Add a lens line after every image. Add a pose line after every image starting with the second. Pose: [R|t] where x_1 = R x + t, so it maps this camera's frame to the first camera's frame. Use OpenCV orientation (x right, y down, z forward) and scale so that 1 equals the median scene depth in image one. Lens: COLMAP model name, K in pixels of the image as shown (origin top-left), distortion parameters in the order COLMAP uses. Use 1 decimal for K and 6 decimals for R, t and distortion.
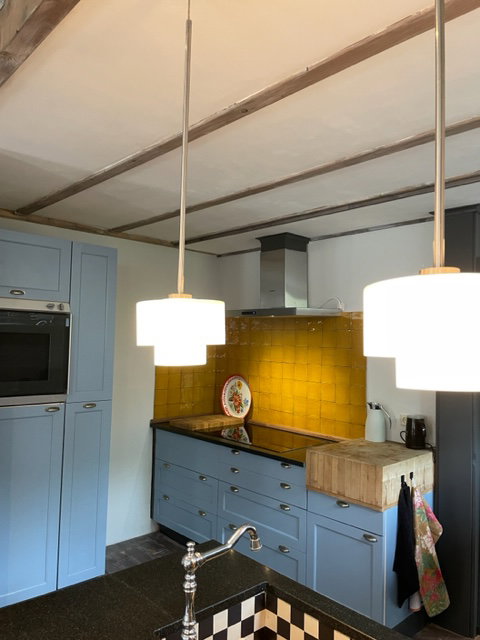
lens RADIAL K [[487.6, 0, 240.8], [0, 487.6, 319.4], [0, 0, 1]] dist [0.045587, -0.016694]
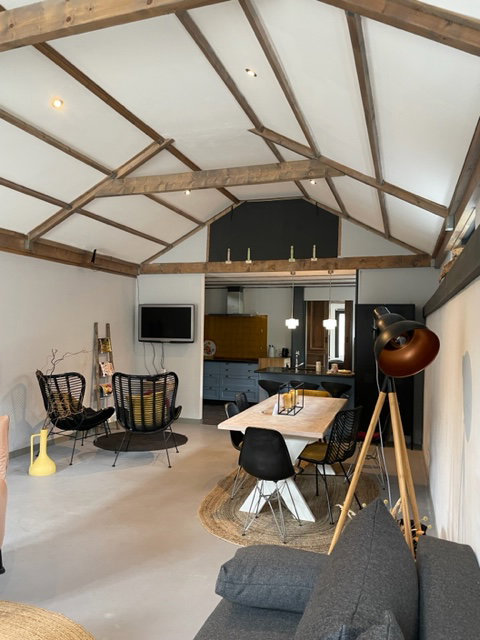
lens RADIAL K [[487.6, 0, 241.9], [0, 487.6, 325.1], [0, 0, 1]] dist [0.045587, -0.016694]
pose [[0.873295, -0.000373, 0.487192, -1.552428], [-0.020801, 0.999059, 0.038051, -0.077590], [-0.486748, -0.043364, 0.872465, -1.781141]]
